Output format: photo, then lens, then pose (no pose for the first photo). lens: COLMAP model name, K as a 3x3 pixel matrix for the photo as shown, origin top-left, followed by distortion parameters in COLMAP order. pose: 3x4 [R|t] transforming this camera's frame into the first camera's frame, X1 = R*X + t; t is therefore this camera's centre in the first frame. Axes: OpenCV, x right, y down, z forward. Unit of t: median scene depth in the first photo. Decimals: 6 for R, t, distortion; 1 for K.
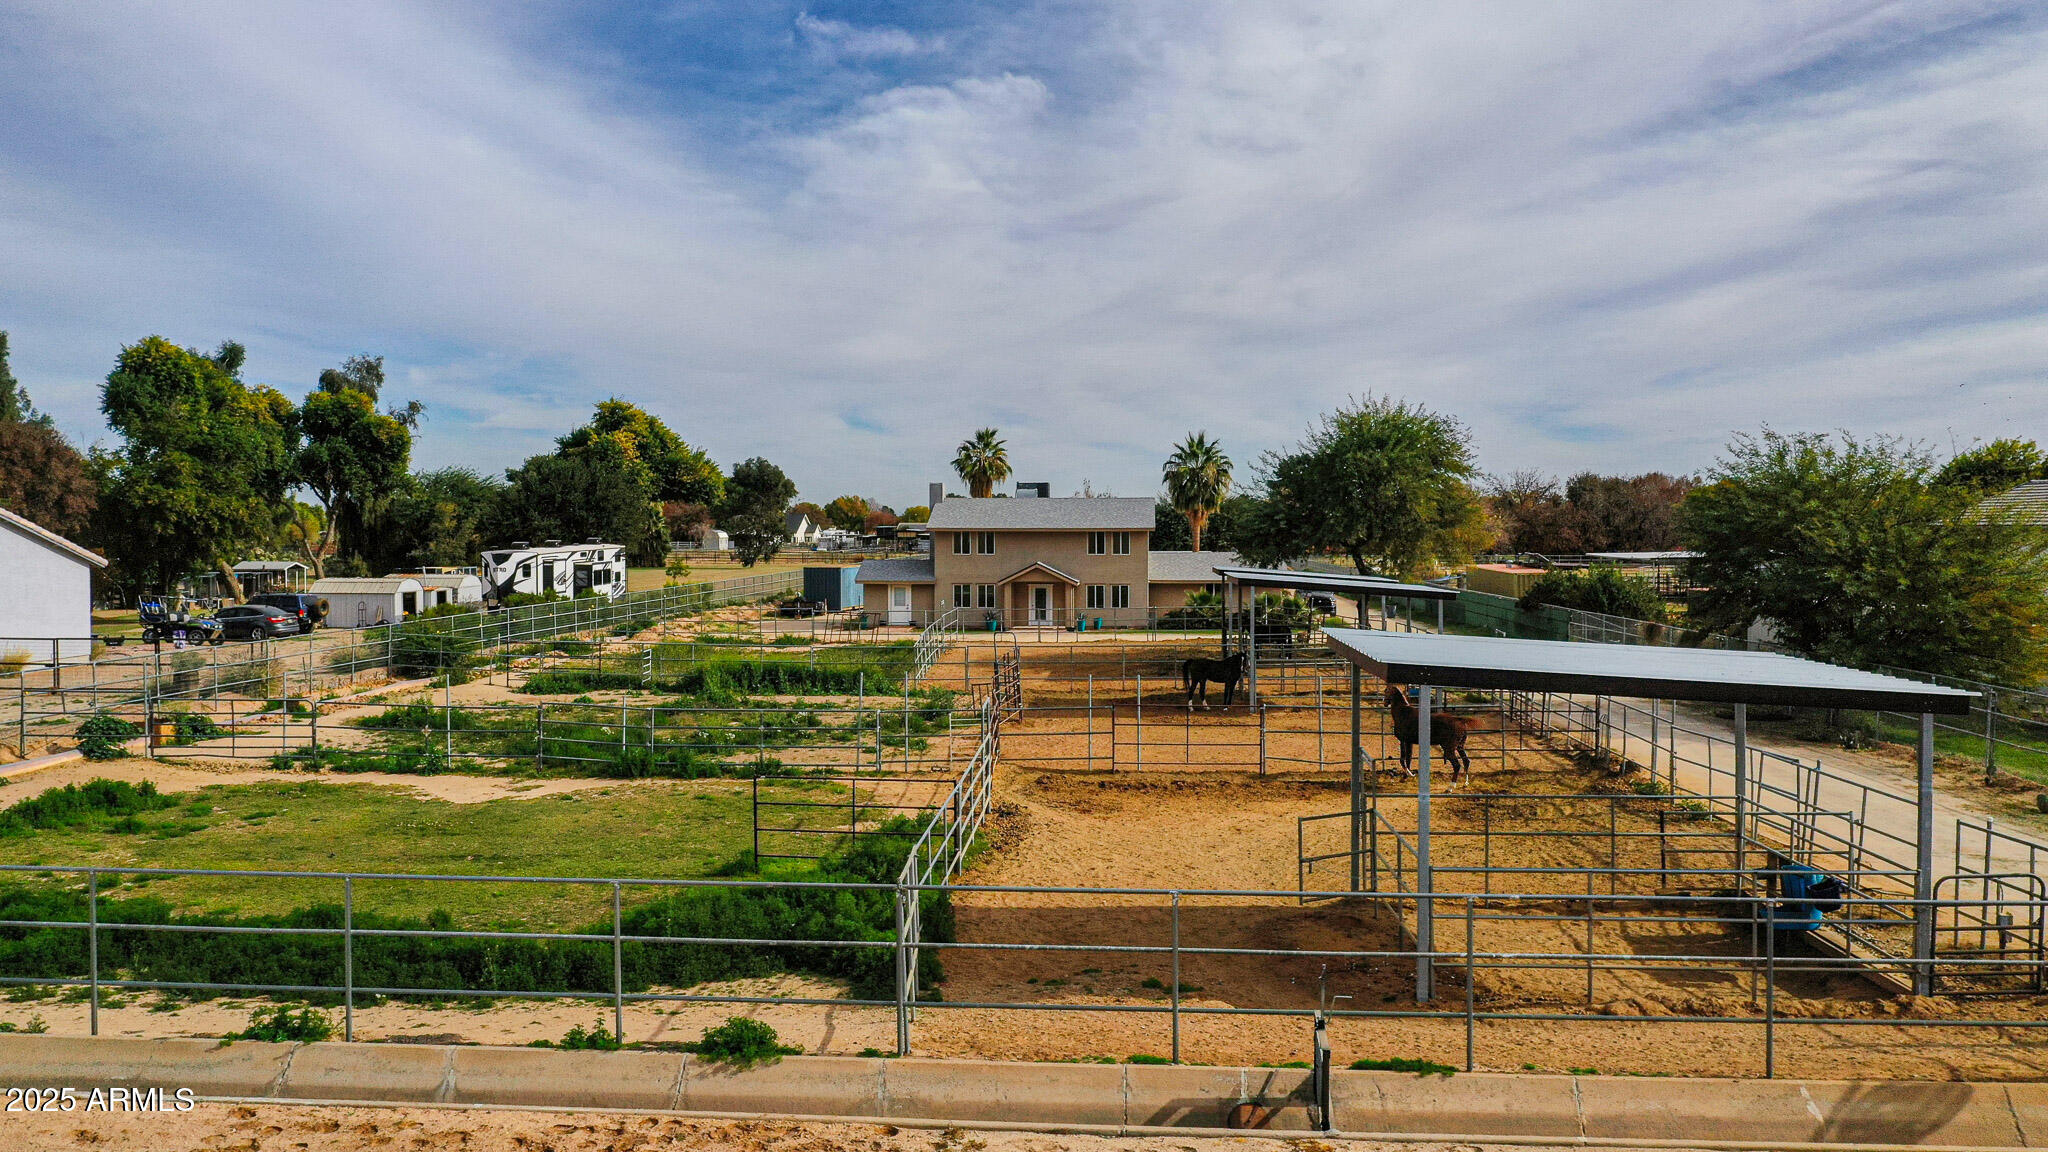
lens RADIAL K [[1606.1, 0, 1018.9], [0, 1606.1, 573.2], [0, 0, 1]] dist [-0.007212, -0.007758]
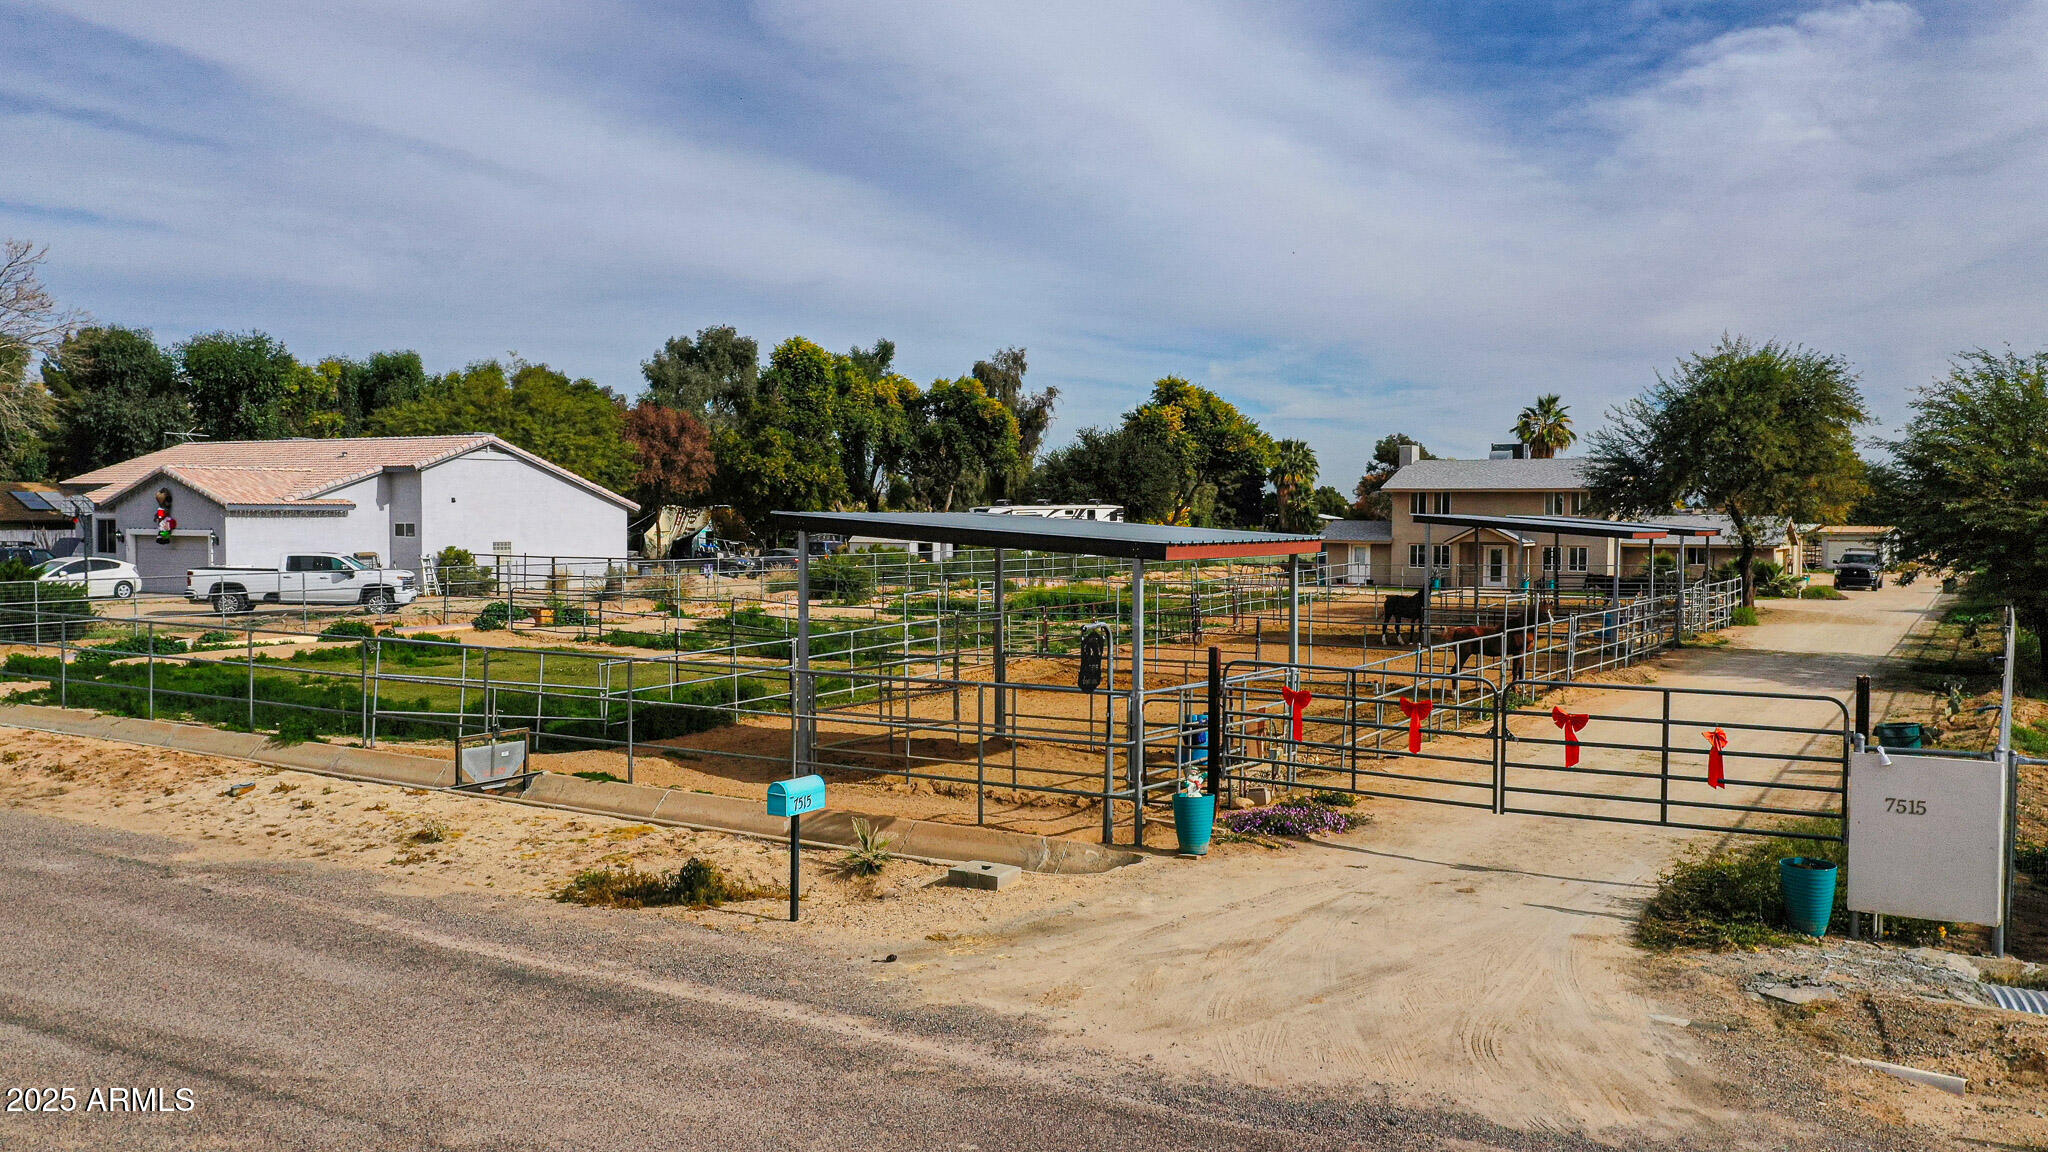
lens RADIAL K [[1616.9, 0, 1024.0], [0, 1616.9, 576.0], [0, 0, 1]] dist [0.000182, -0.001290]
pose [[0.892228, 0.021334, -0.451082, 0.171409], [-0.017114, 0.999763, 0.013433, 0.014664], [0.451262, -0.004265, 0.892382, -0.023649]]
